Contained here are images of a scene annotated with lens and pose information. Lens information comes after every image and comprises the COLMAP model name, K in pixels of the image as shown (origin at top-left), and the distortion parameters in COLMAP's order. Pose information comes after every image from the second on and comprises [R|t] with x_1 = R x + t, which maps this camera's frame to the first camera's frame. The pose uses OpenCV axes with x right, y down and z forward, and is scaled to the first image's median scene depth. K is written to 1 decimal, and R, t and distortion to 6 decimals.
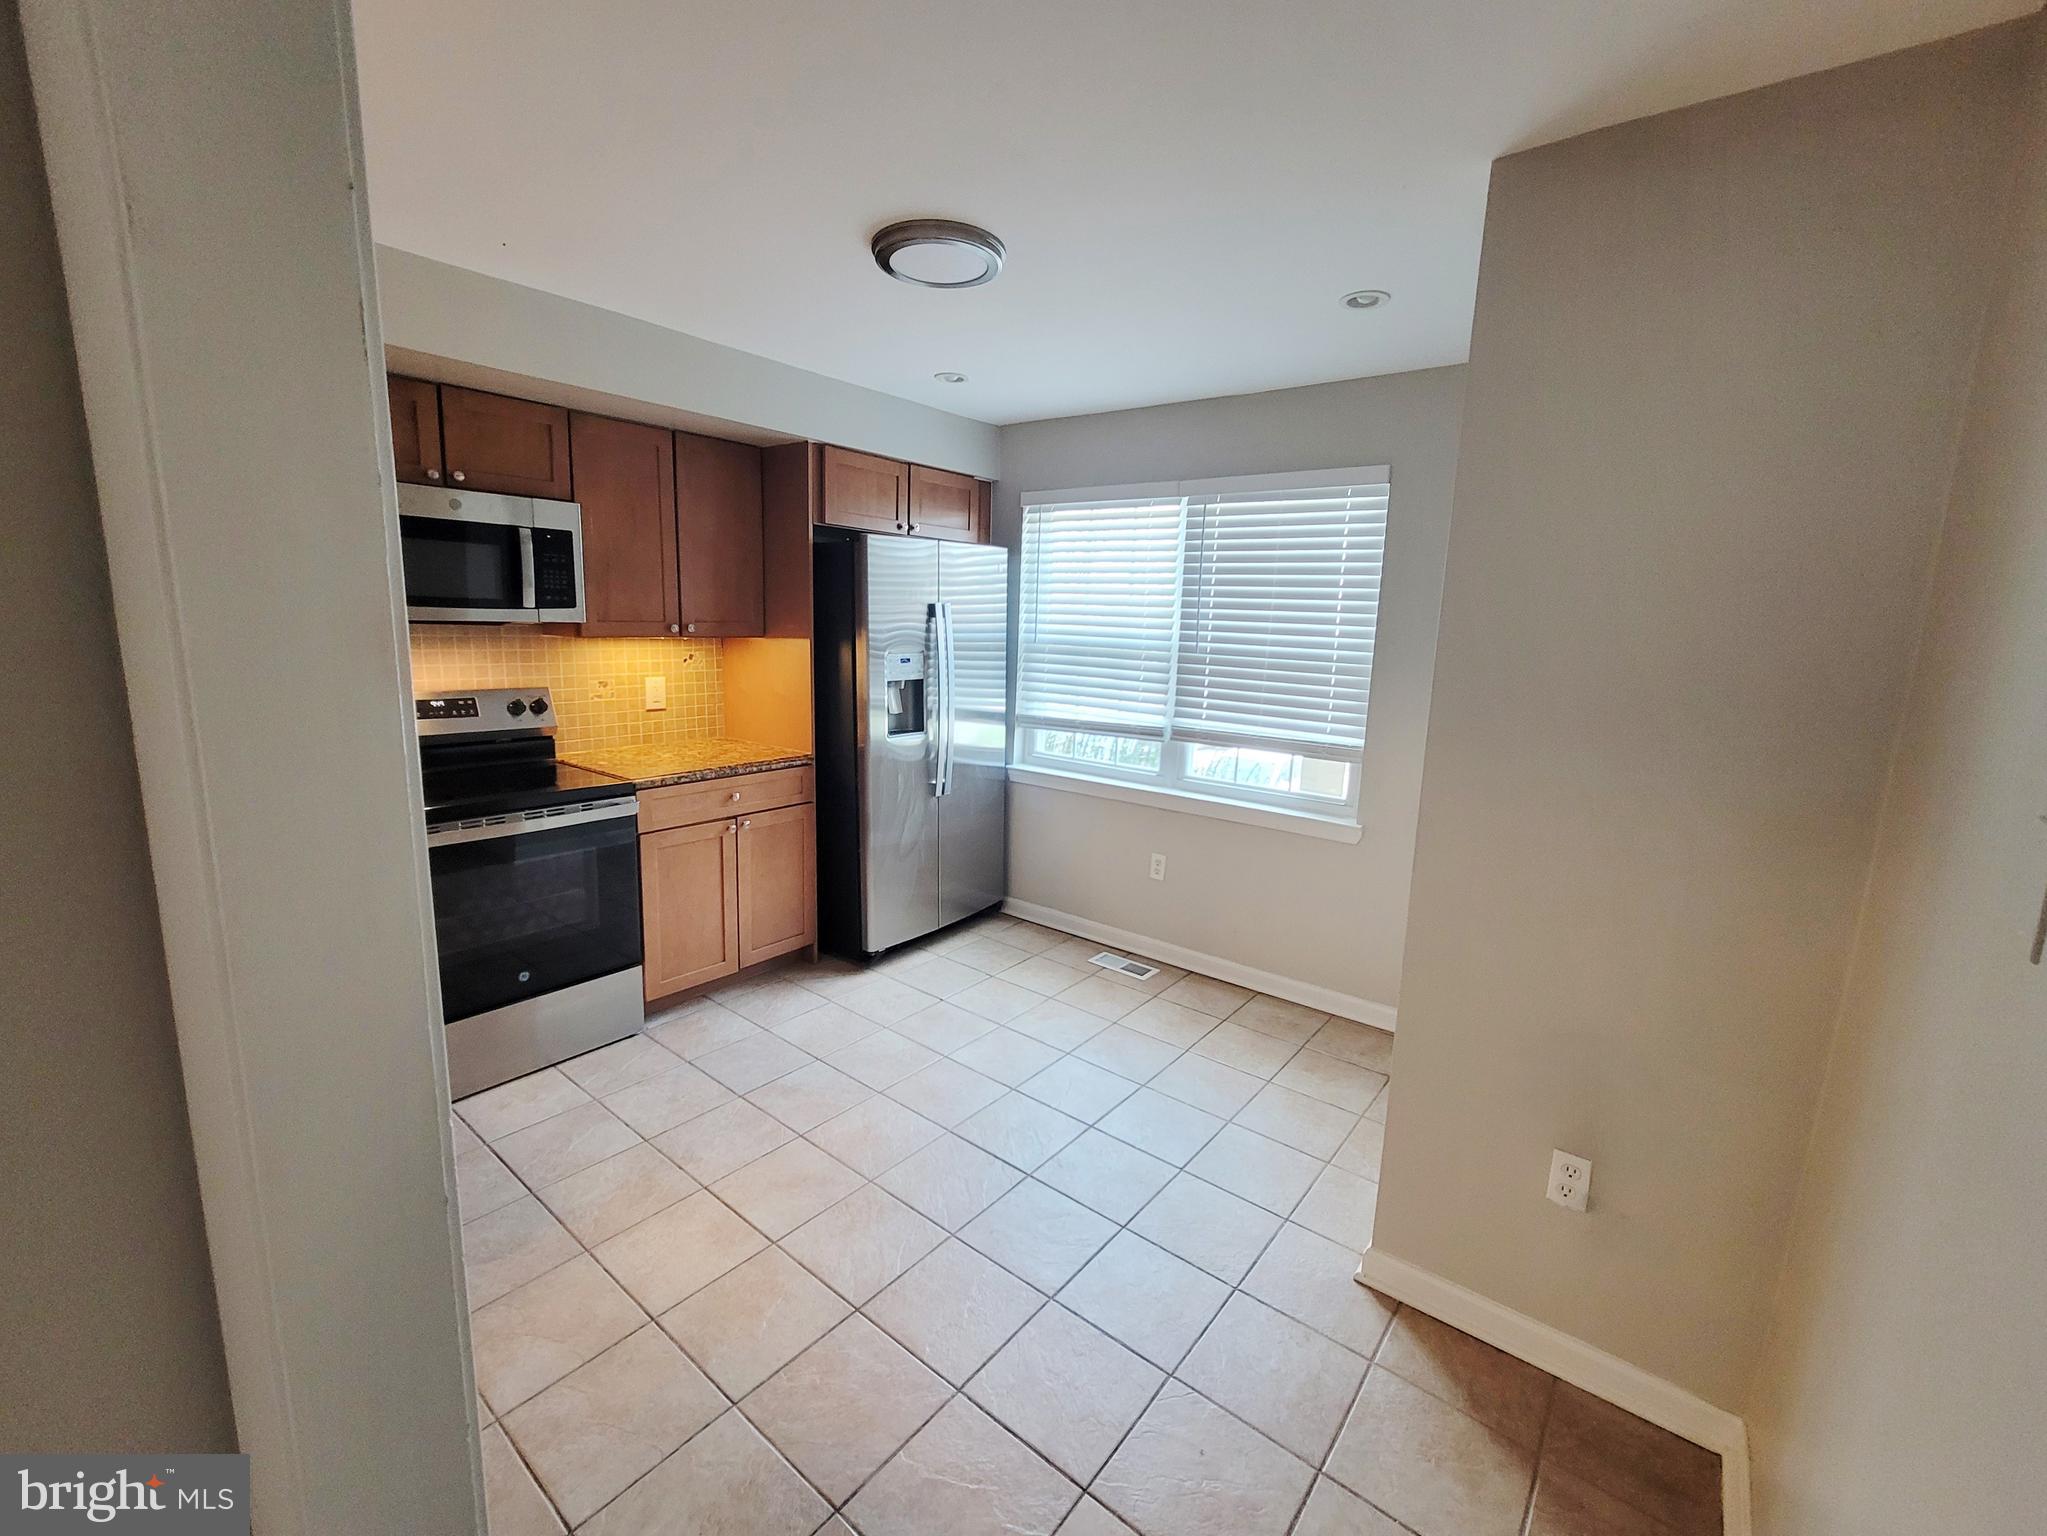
lens RADIAL K [[851.6, 0, 1023.5], [0, 851.6, 768.0], [0, 0, 1]] dist [-0.035530, 0.000045]
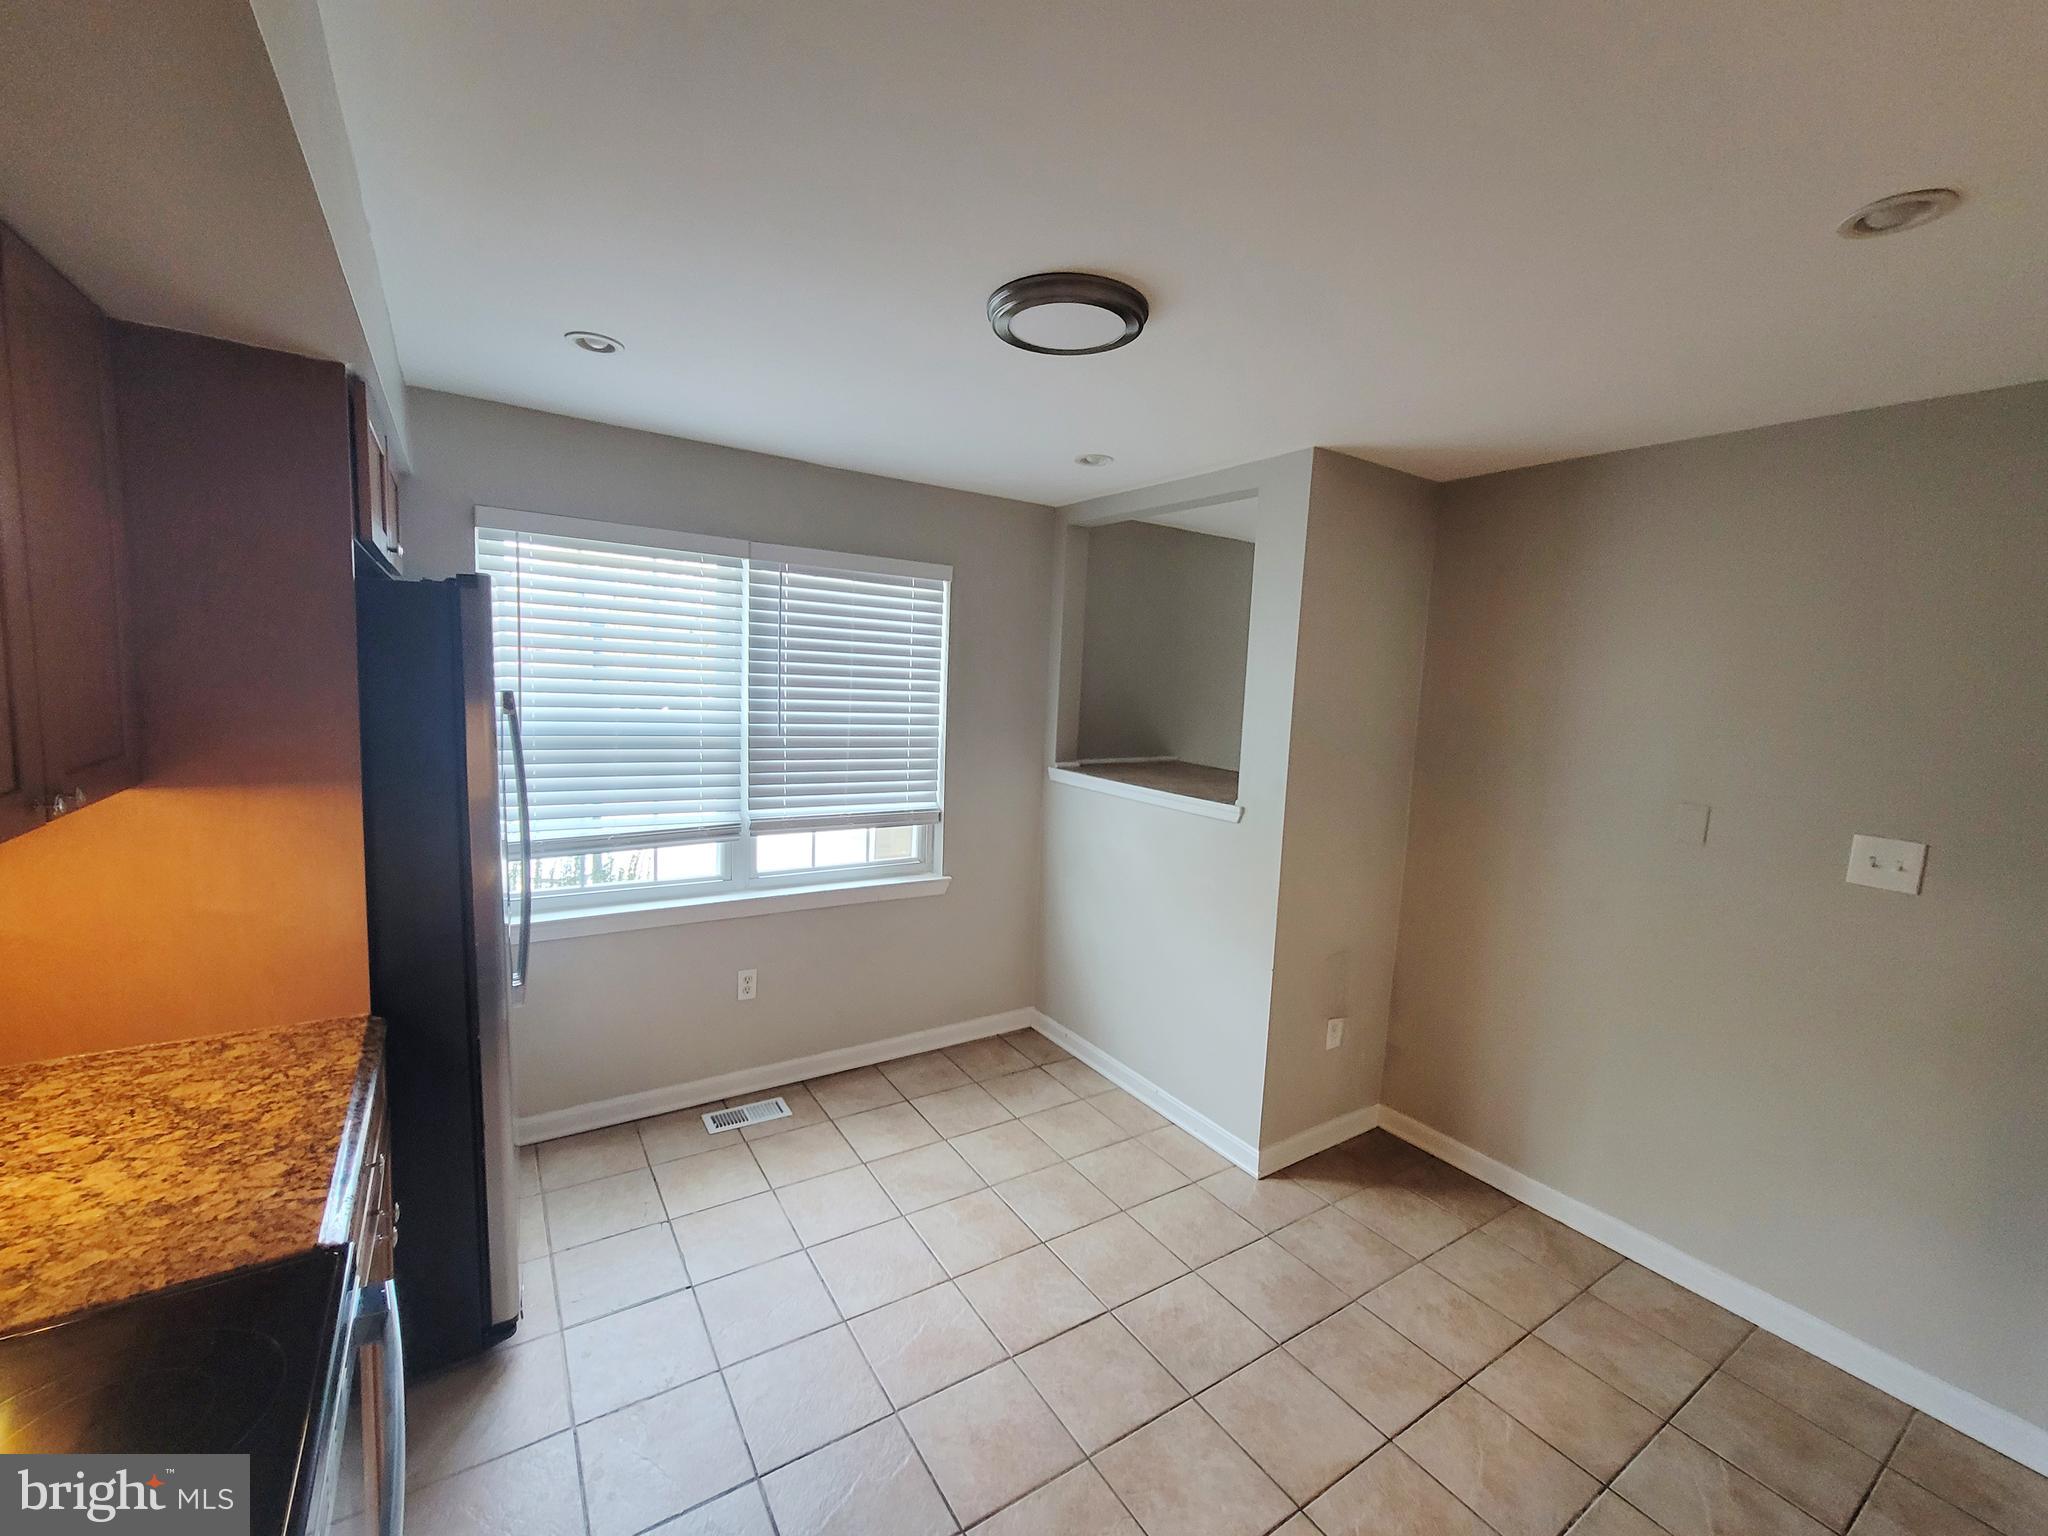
lens RADIAL K [[825.7, 0, 1024.0], [0, 825.7, 768.0], [0, 0, 1]] dist [-0.003866, -0.000373]
pose [[0.308683, -0.119126, 0.943676, -0.575105], [0.129492, 0.988152, 0.082383, -0.147694], [-0.942309, 0.096768, 0.320451, 0.505167]]
